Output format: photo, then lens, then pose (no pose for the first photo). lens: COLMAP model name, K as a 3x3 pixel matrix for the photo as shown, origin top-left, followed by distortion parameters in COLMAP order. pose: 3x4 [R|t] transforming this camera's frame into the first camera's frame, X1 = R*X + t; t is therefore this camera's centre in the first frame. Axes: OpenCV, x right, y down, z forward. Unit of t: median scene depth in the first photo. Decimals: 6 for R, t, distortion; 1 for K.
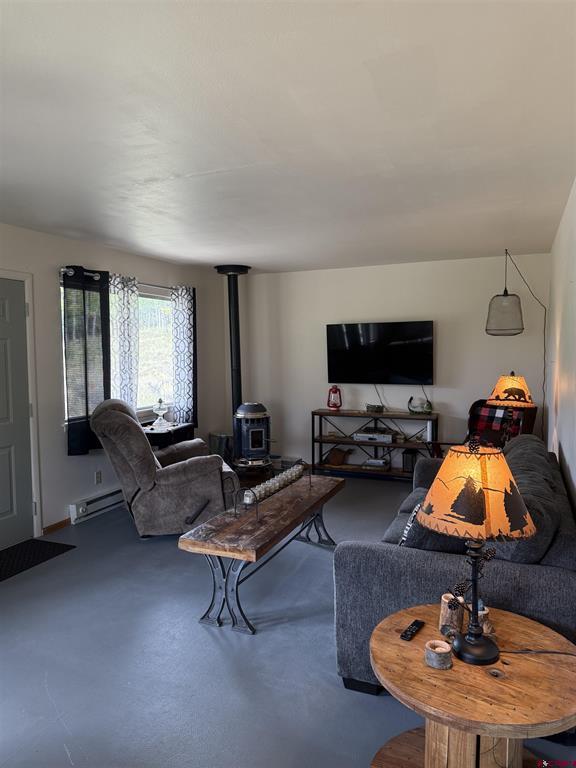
lens RADIAL K [[523.9, 0, 290.1], [0, 523.9, 391.0], [0, 0, 1]] dist [0.047858, -0.016688]
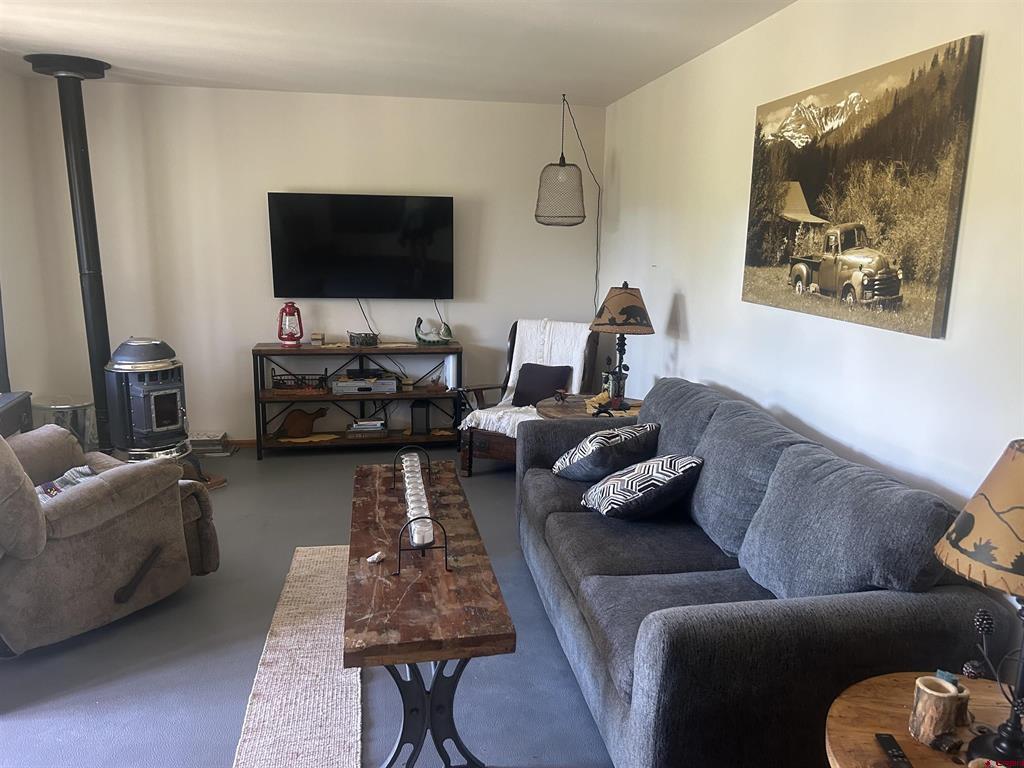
lens RADIAL K [[752.2, 0, 513.9], [0, 752.2, 382.4], [0, 0, 1]] dist [0.039143, -0.030679]
pose [[0.844151, -0.083338, 0.529588, -0.161271], [0.020597, 0.992156, 0.123300, -0.021456], [-0.535709, -0.093176, 0.839246, 0.167476]]
